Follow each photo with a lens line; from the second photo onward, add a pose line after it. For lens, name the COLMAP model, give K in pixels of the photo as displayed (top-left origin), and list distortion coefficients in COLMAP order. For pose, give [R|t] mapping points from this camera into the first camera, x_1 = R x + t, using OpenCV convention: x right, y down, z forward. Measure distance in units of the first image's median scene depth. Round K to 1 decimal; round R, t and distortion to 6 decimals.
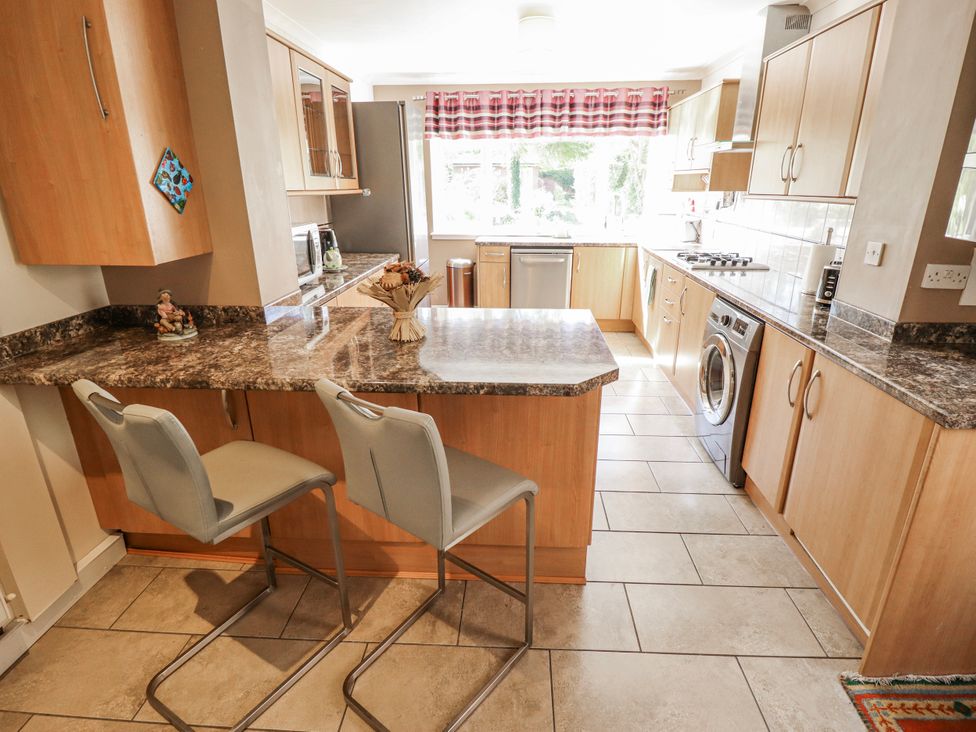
lens RADIAL K [[509.4, 0, 489.4], [0, 509.4, 362.3], [0, 0, 1]] dist [0.000610, -0.012538]
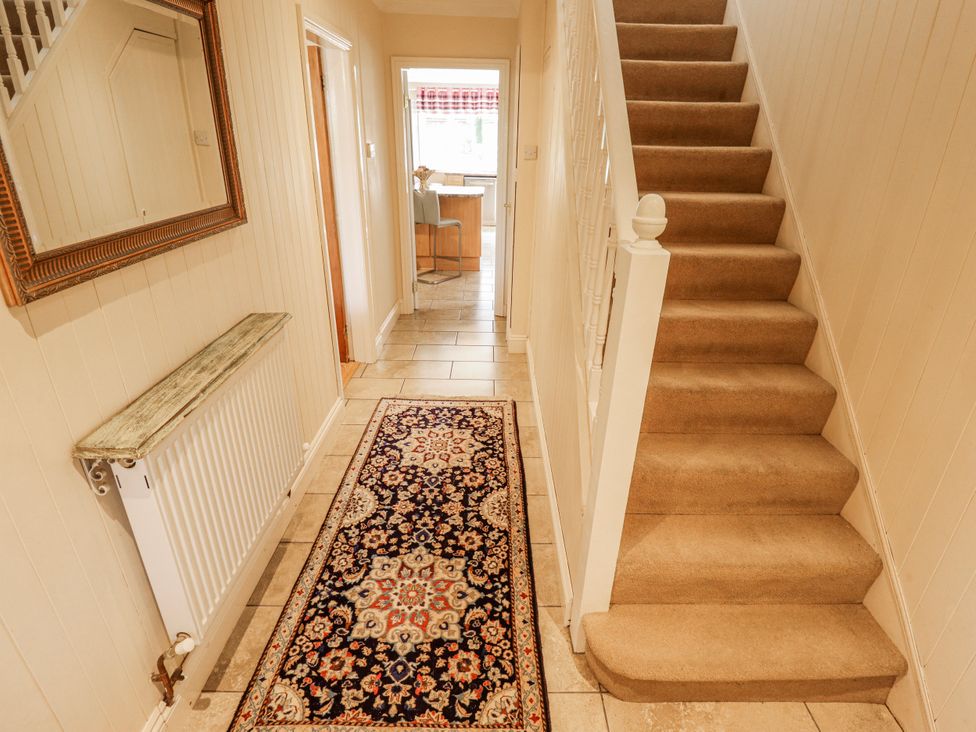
lens RADIAL K [[526.3, 0, 490.1], [0, 526.3, 368.7], [0, 0, 1]] dist [-0.011088, -0.007541]
pose [[0.998205, 0.001729, 0.059857, 0.023761], [-0.006698, 0.996535, 0.082909, 0.304111], [-0.059506, -0.083161, 0.994758, -0.934566]]
